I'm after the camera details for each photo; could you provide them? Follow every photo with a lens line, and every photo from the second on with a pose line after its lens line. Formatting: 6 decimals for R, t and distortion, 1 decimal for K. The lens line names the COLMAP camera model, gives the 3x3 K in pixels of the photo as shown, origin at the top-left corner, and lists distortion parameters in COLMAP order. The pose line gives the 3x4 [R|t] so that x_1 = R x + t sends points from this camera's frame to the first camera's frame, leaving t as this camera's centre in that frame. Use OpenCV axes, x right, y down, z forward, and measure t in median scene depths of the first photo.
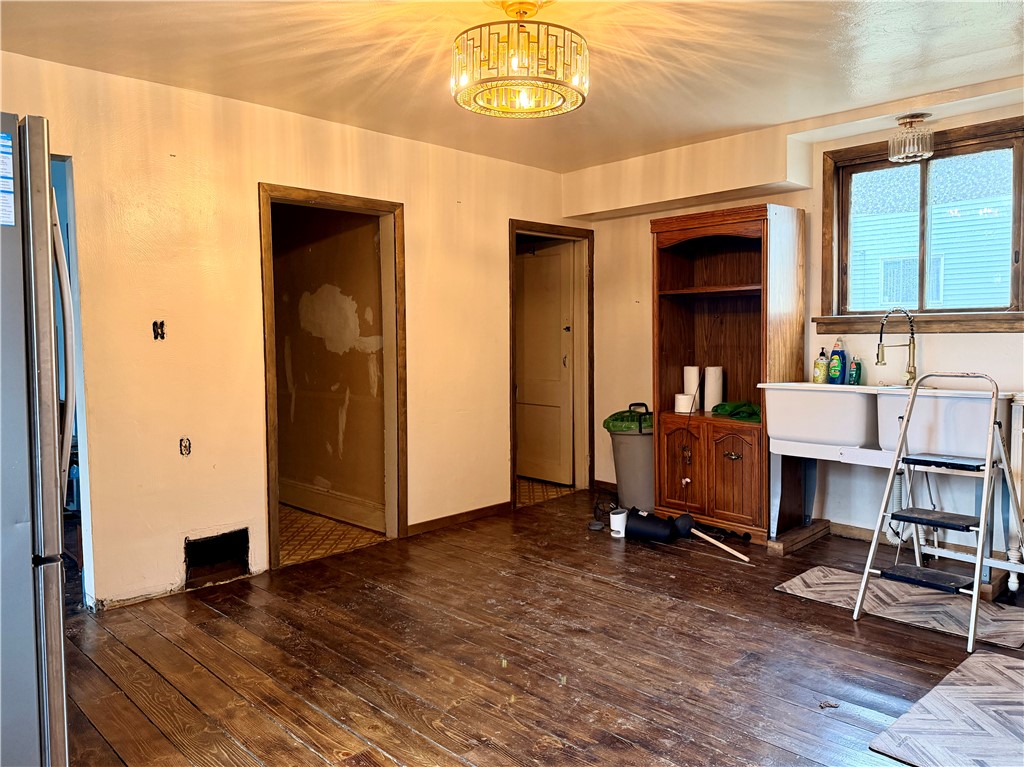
lens RADIAL K [[749.7, 0, 501.7], [0, 749.7, 379.2], [0, 0, 1]] dist [0.059529, -0.004642]
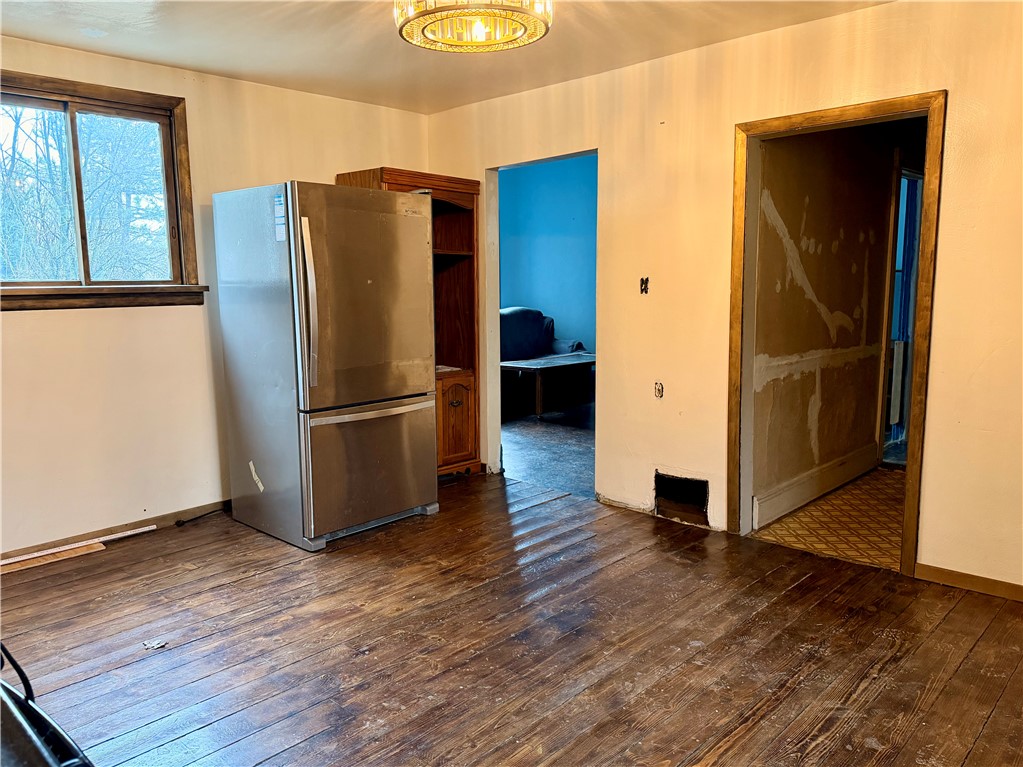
lens RADIAL K [[748.9, 0, 502.8], [0, 748.9, 386.8], [0, 0, 1]] dist [0.059529, -0.004642]
pose [[0.045506, 0.143884, -0.988548, 0.686033], [-0.047326, 0.988772, 0.141738, -0.063817], [0.997842, 0.040334, 0.051805, 0.727875]]
